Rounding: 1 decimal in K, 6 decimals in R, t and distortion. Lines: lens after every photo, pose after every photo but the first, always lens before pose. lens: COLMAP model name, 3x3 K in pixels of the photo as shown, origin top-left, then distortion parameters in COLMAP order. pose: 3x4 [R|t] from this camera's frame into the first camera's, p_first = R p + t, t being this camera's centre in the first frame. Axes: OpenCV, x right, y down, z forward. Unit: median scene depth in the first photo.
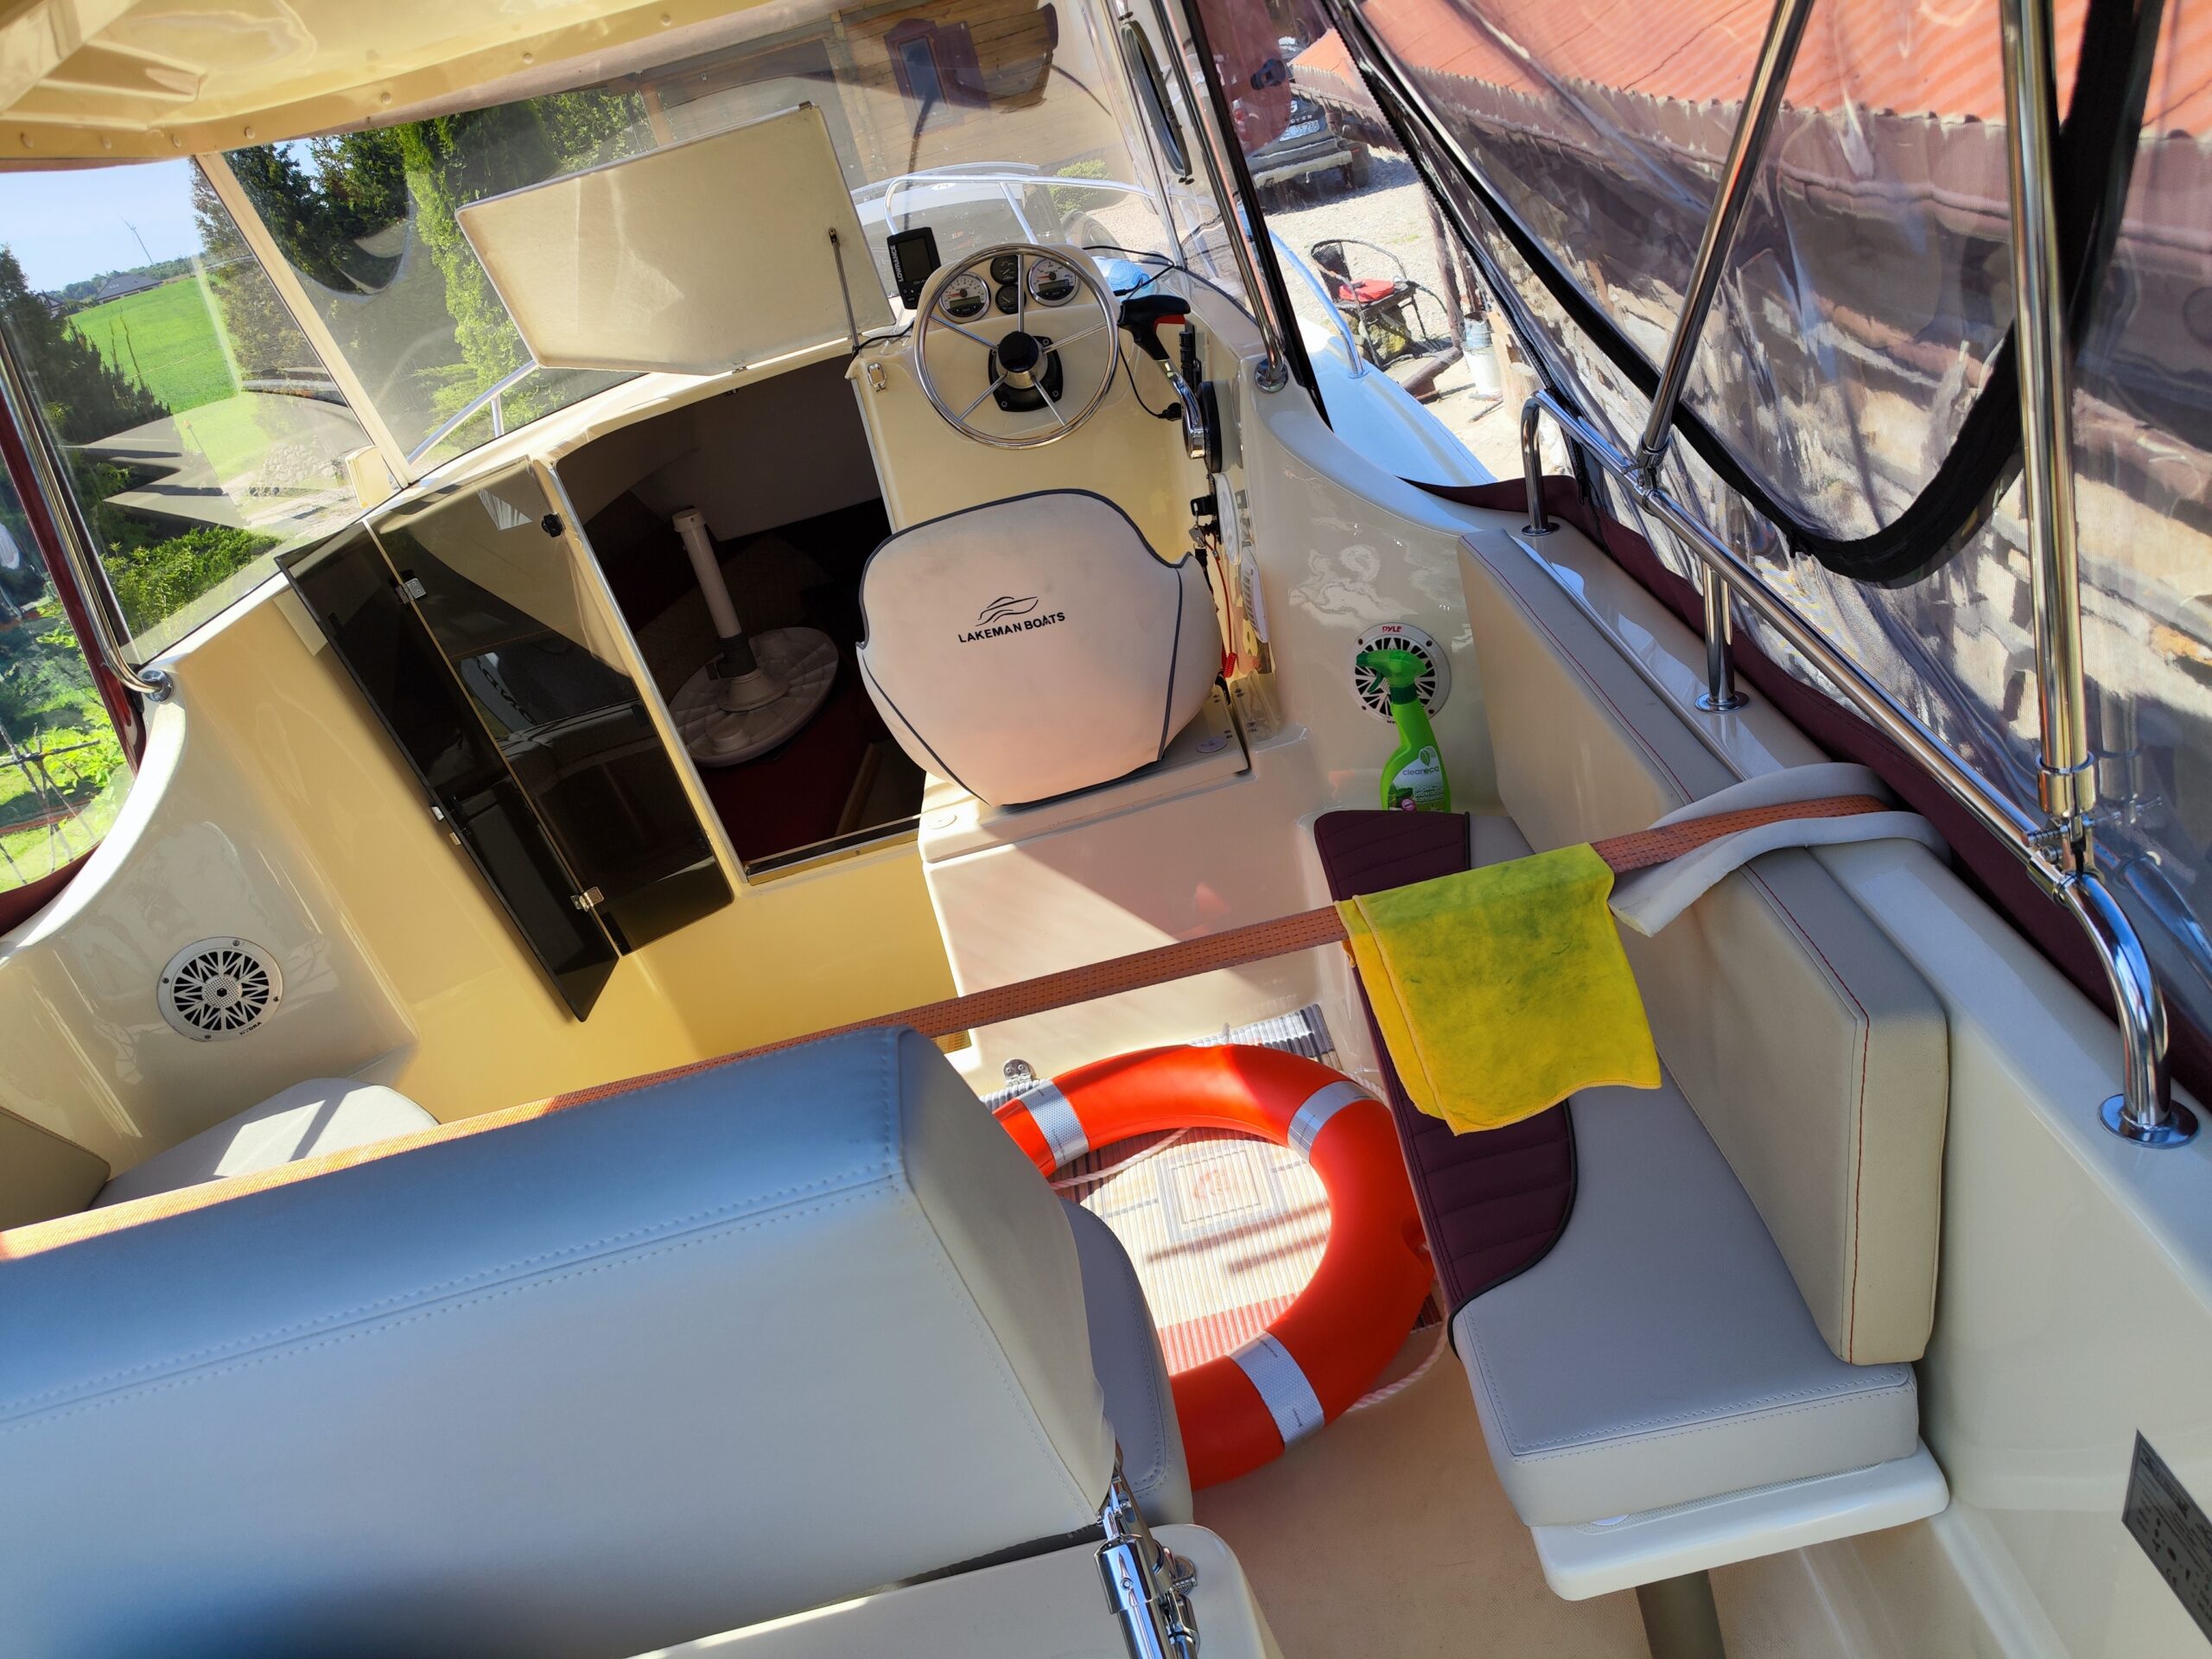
lens RADIAL K [[1540.6, 0, 1103.1], [0, 1540.6, 827.2], [0, 0, 1]] dist [0.053285, -0.038269]
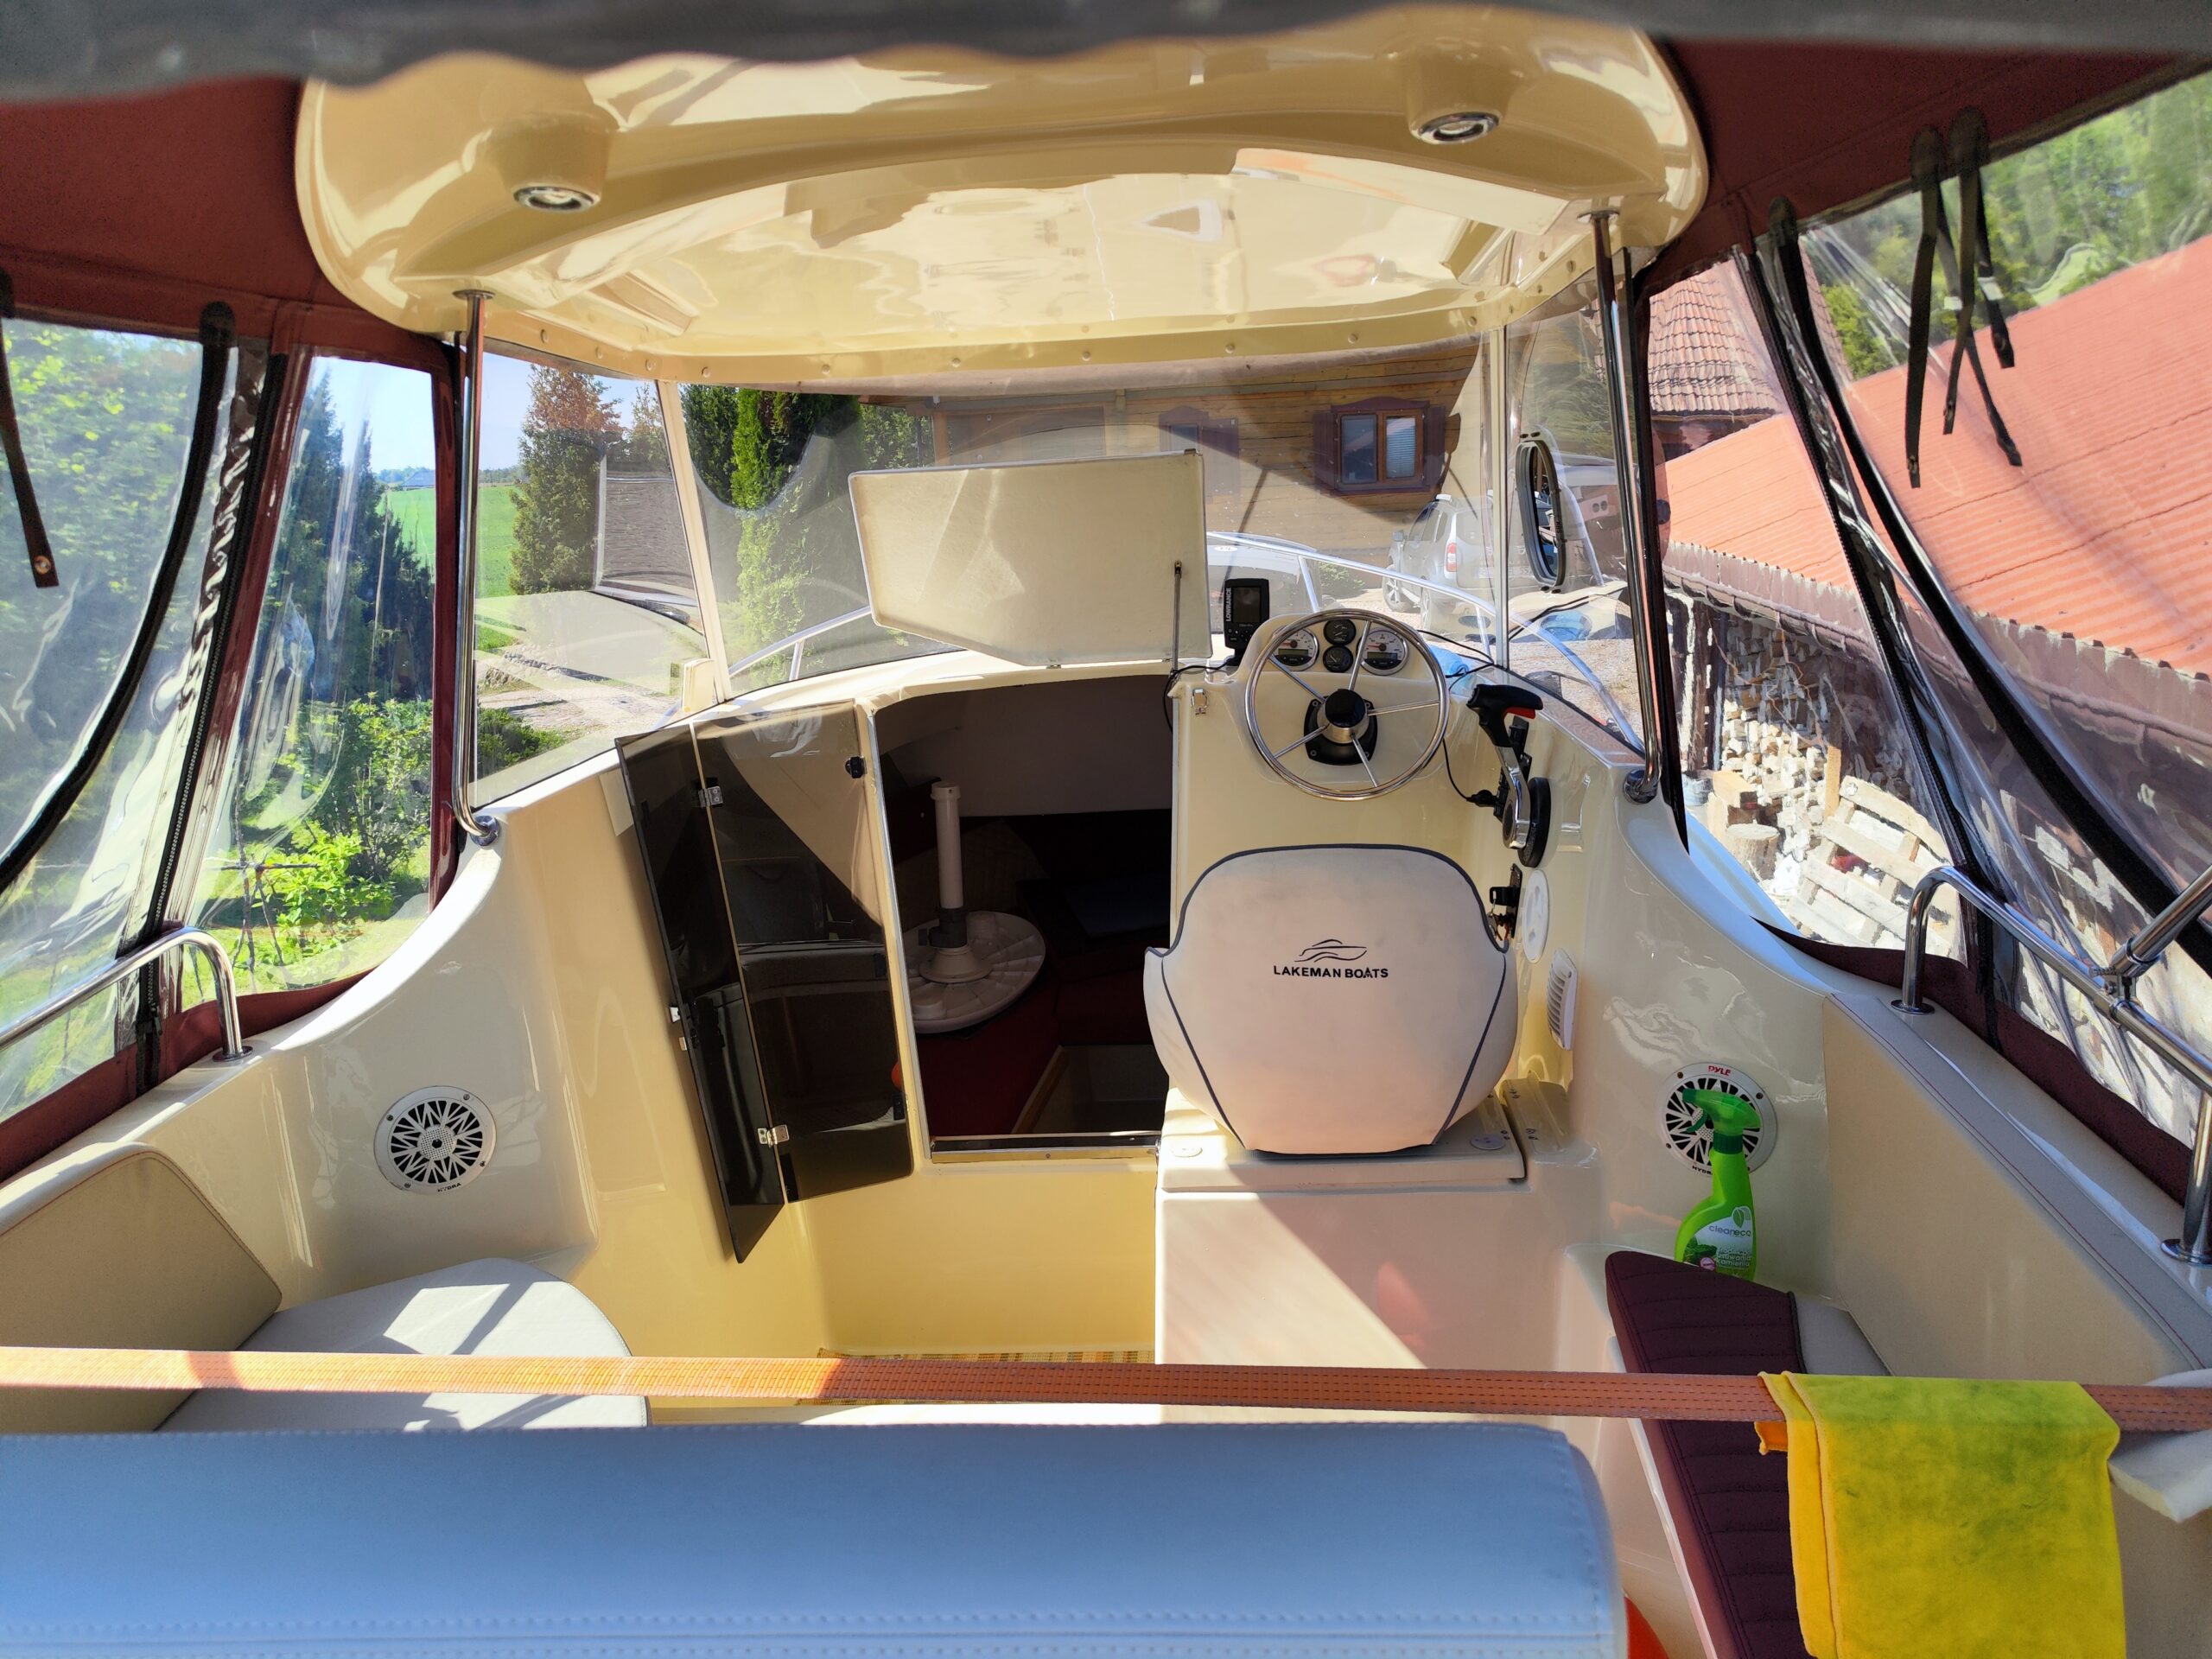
lens RADIAL K [[1540.6, 0, 1103.1], [0, 1540.6, 827.2], [0, 0, 1]] dist [0.053285, -0.038269]
pose [[0.968388, 0.228639, -0.099738, -0.108248], [-0.244859, 0.947619, -0.205090, 0.015790], [0.047622, 0.223028, 0.973648, 0.029360]]
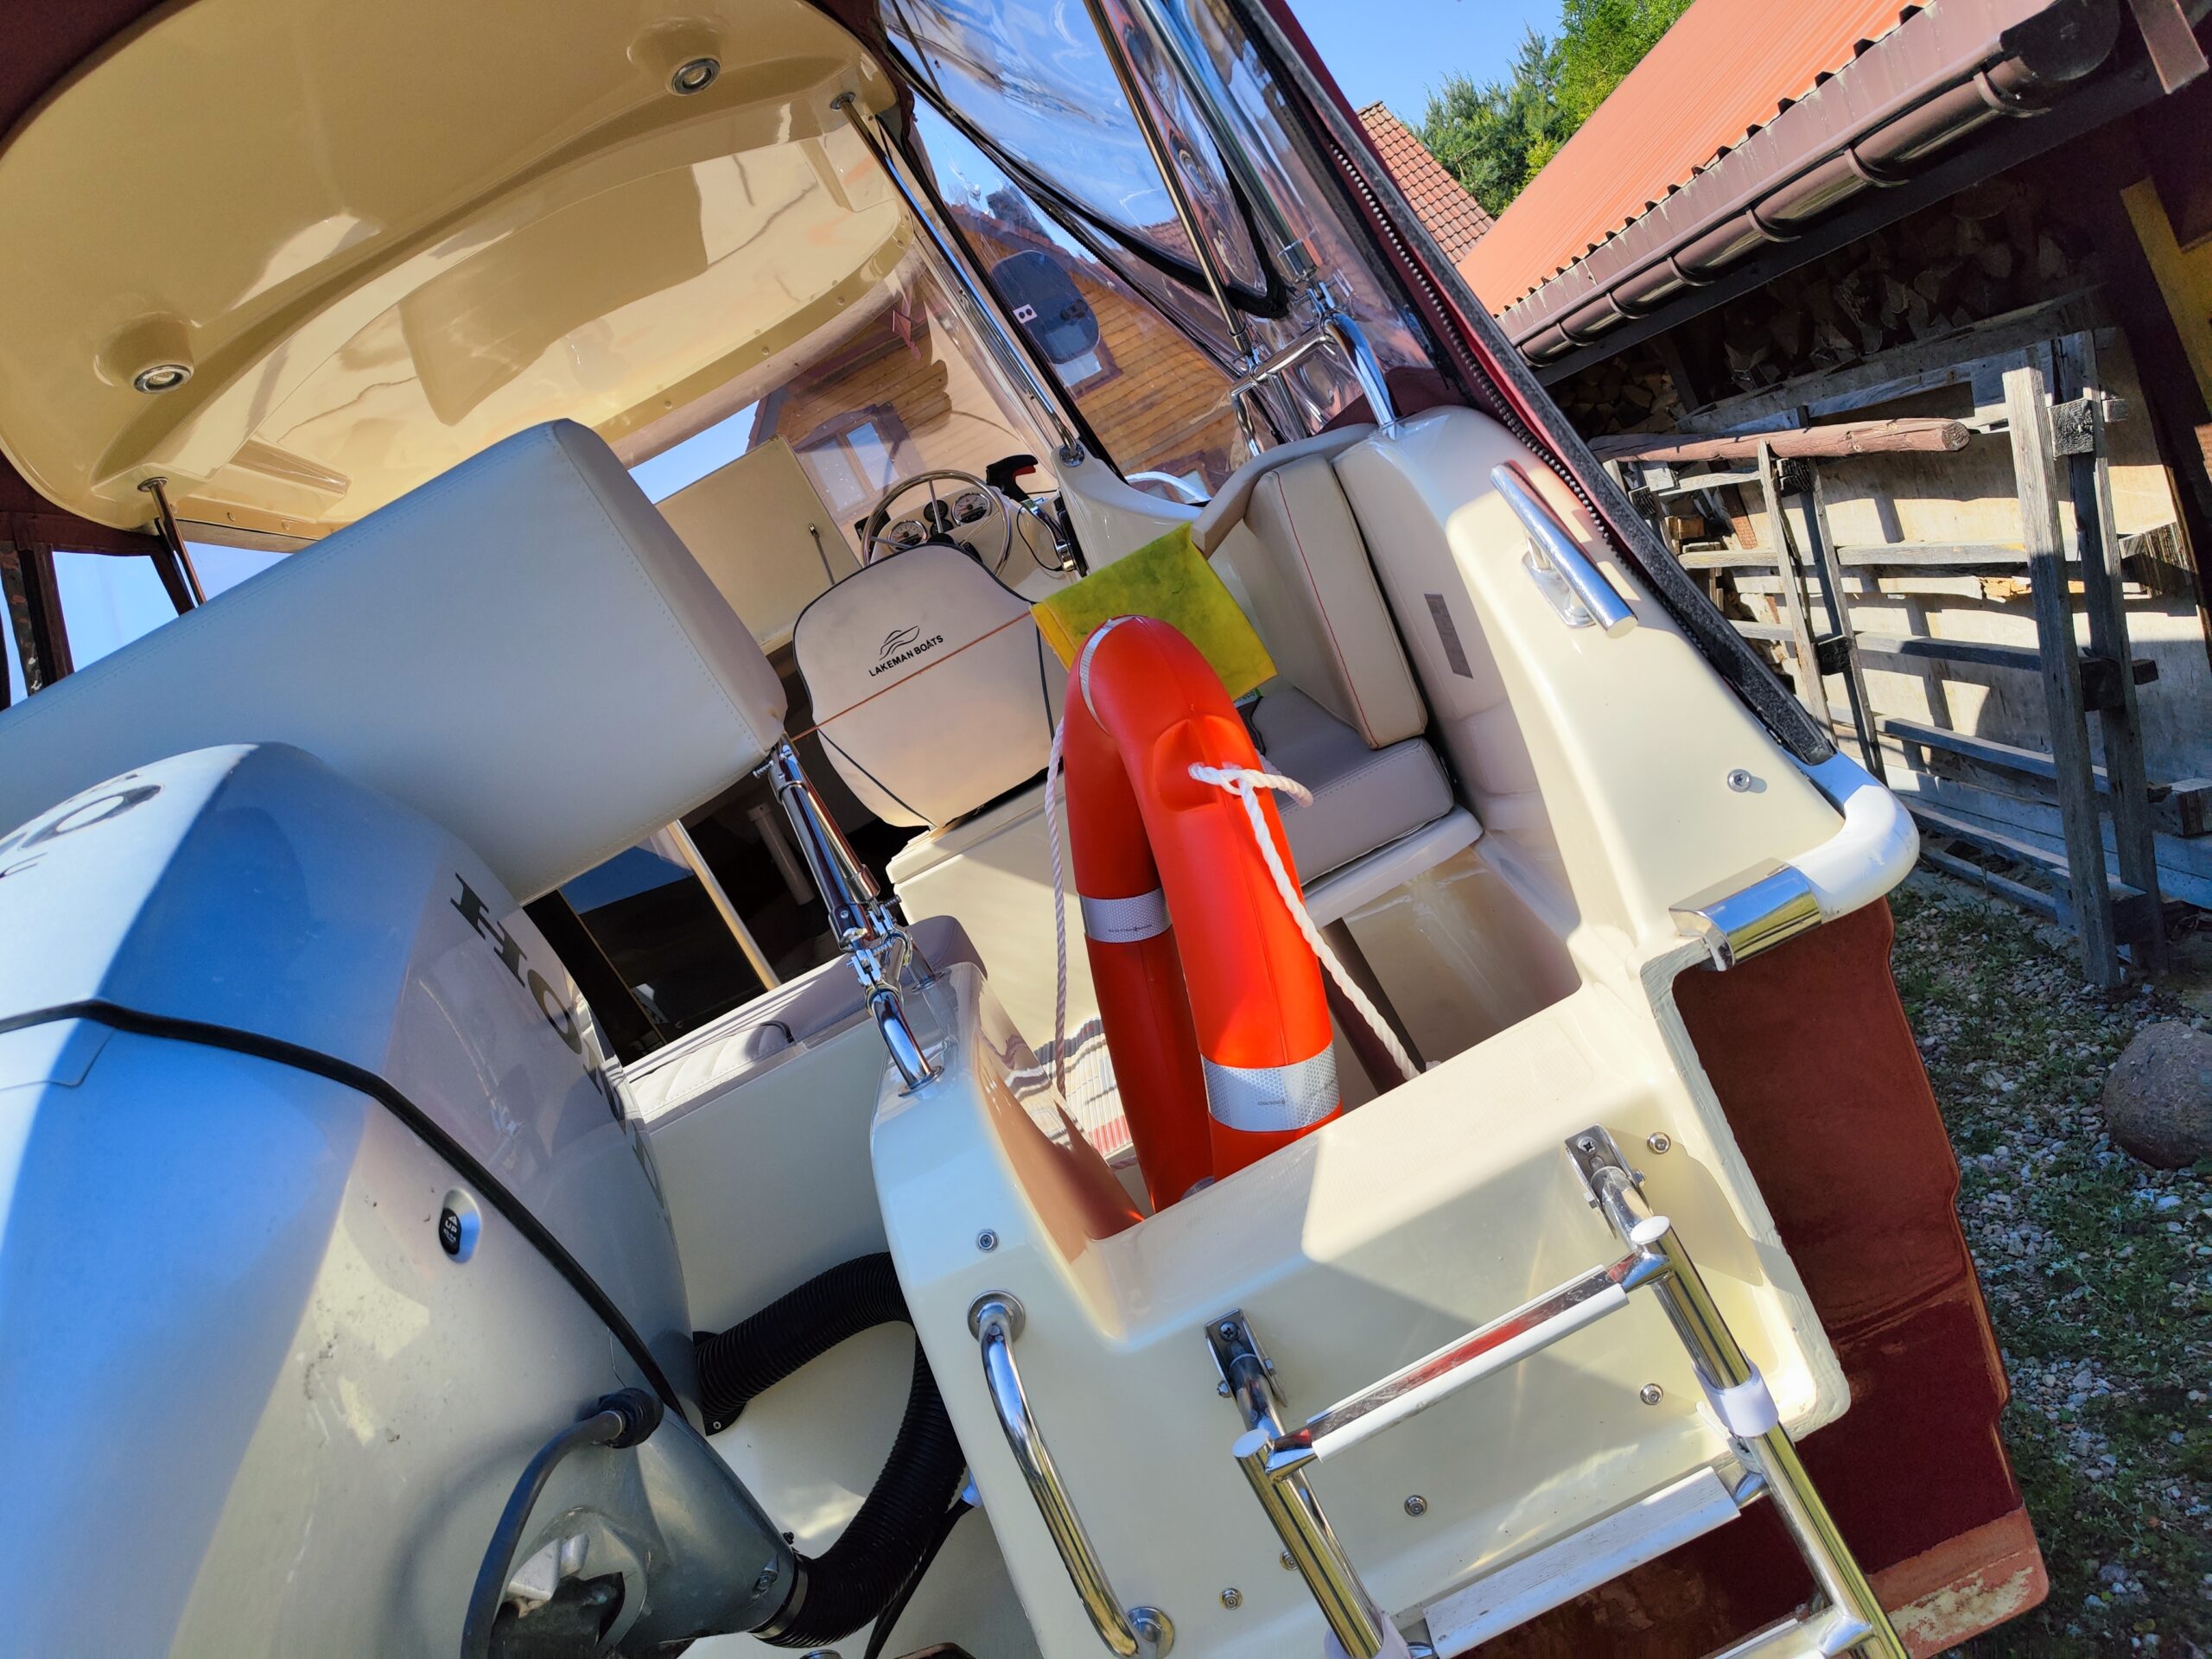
lens RADIAL K [[1505.9, 0, 1072.6], [0, 1505.9, 806.4], [0, 0, 1]] dist [0.049645, -0.037743]
pose [[0.971782, -0.213469, -0.100352, 0.162577], [0.174020, 0.936017, -0.305924, 0.368490], [0.159237, 0.279828, 0.946752, -0.151070]]
